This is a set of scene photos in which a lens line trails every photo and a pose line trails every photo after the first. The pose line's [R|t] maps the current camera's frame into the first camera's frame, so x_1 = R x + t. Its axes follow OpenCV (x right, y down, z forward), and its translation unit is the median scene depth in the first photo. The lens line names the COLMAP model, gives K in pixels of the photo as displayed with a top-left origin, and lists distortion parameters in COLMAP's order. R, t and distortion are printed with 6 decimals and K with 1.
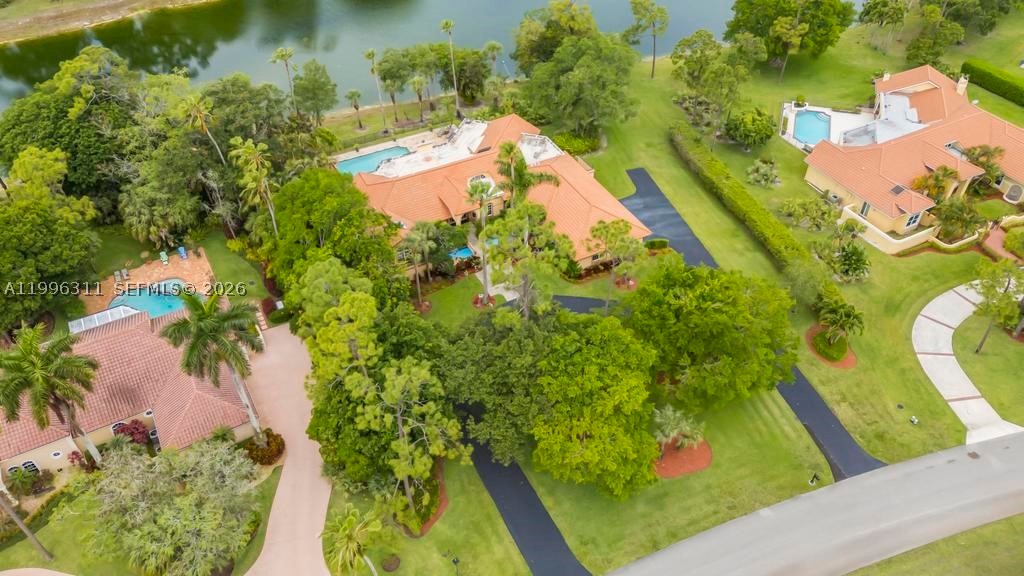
lens RADIAL K [[749.6, 0, 512.0], [0, 749.6, 288.0], [0, 0, 1]] dist [0.043274, 0.049798]
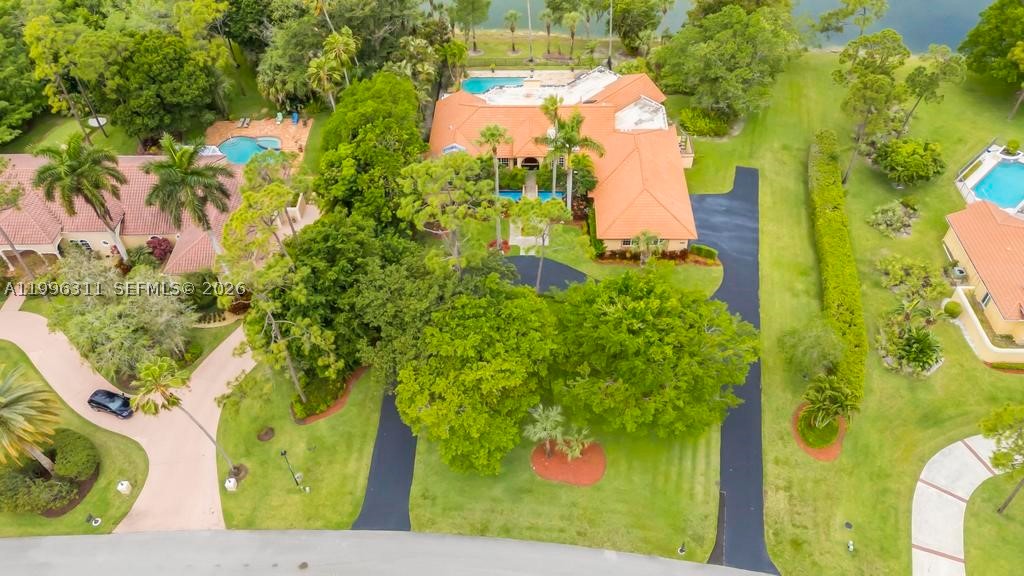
lens RADIAL K [[749.6, 0, 512.0], [0, 749.6, 288.0], [0, 0, 1]] dist [0.043274, 0.049798]
pose [[0.874582, 0.347199, -0.338464, 0.323401], [-0.318352, 0.937686, 0.139272, -0.073076], [0.365729, -0.014054, 0.930615, 0.081611]]
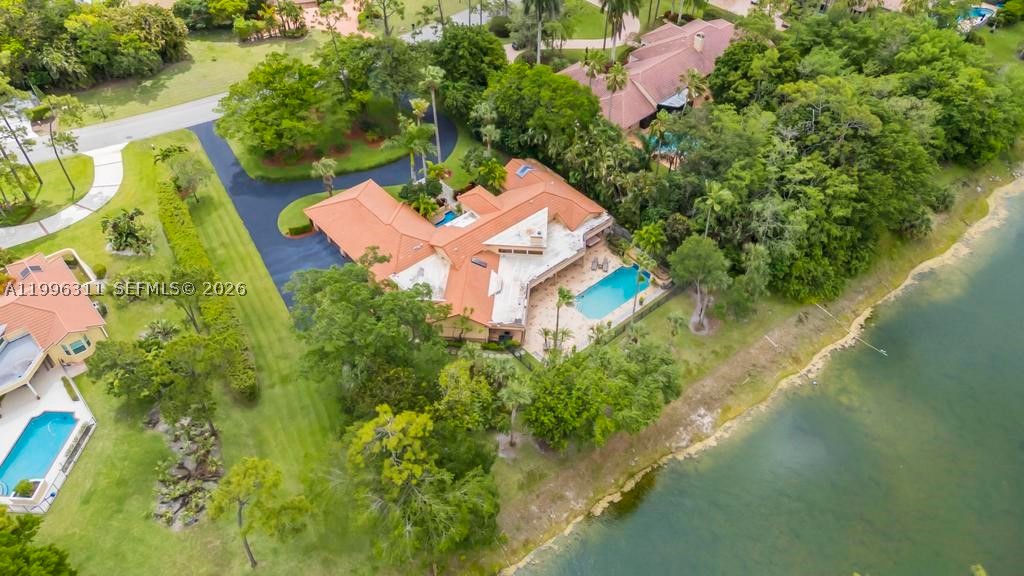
lens RADIAL K [[749.6, 0, 512.0], [0, 749.6, 288.0], [0, 0, 1]] dist [0.043274, 0.049798]
pose [[-0.973721, 0.172182, -0.149065, 0.072642], [-0.142936, 0.047536, 0.988590, -1.237086], [0.177303, 0.983918, -0.021675, 1.212270]]
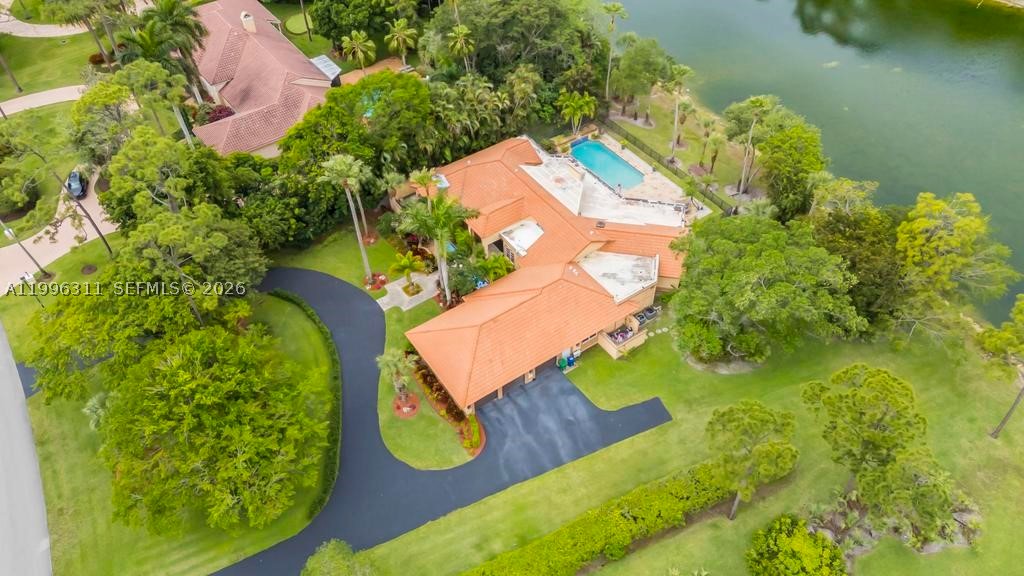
lens RADIAL K [[764.9, 0, 512.0], [0, 764.9, 288.0], [0, 0, 1]] dist [0.066044, -0.004434]
pose [[0.128562, 0.726444, -0.675094, 0.626583], [-0.659089, 0.571237, 0.489173, -0.550401], [0.740995, 0.382057, 0.552230, 0.583875]]
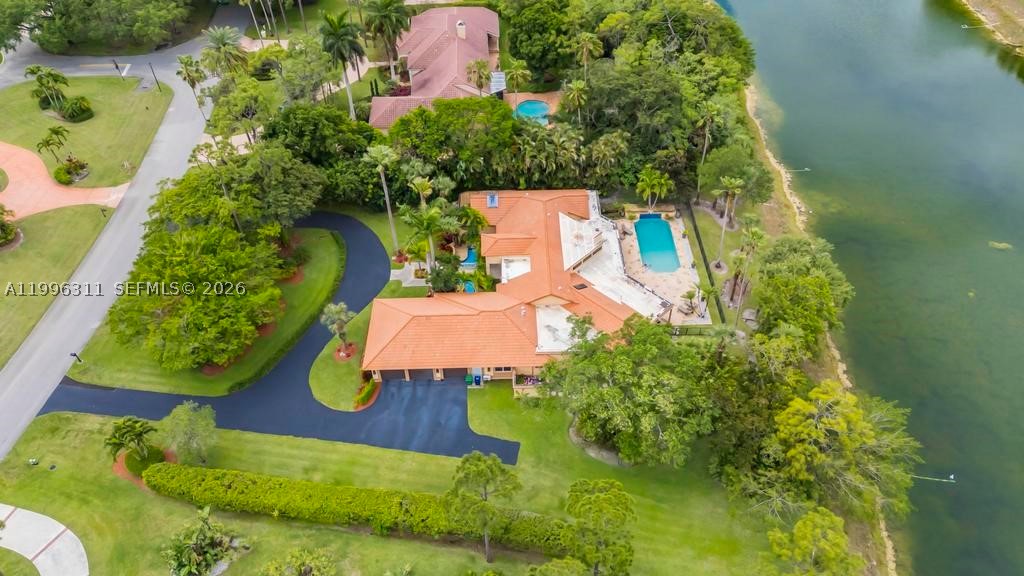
lens RADIAL K [[764.9, 0, 512.0], [0, 764.9, 288.0], [0, 0, 1]] dist [0.066044, -0.004434]
pose [[-0.442415, 0.644187, -0.623933, 0.627903], [-0.594028, 0.310718, 0.742014, -0.904607], [0.671863, 0.698911, 0.245199, 0.840365]]
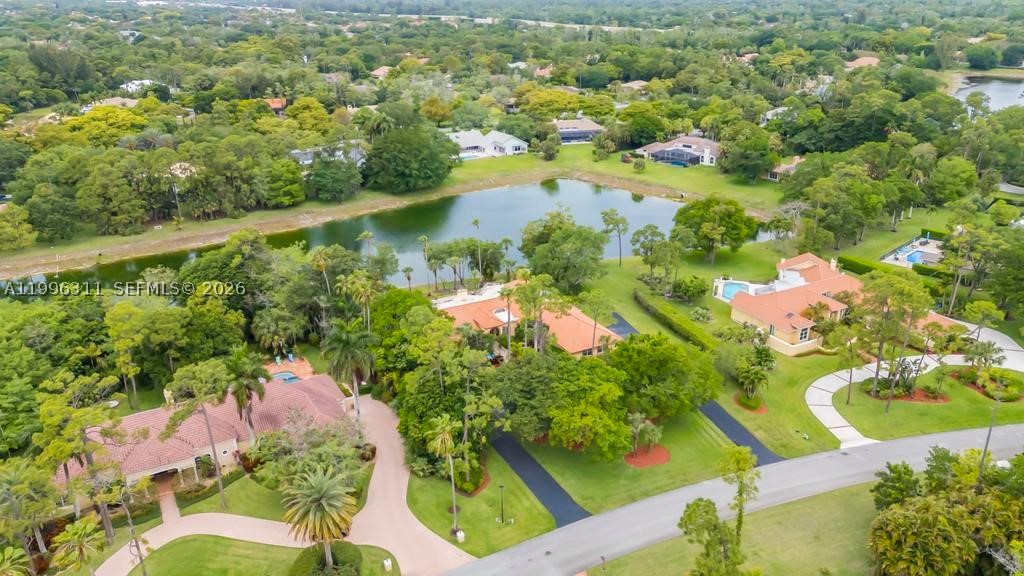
lens RADIAL K [[749.6, 0, 512.0], [0, 749.6, 288.0], [0, 0, 1]] dist [0.043274, 0.049798]
pose [[0.999838, -0.002137, 0.017878, -0.052459], [0.008360, 0.934515, -0.355826, 0.348383], [-0.015947, 0.355917, 0.934381, -0.375337]]
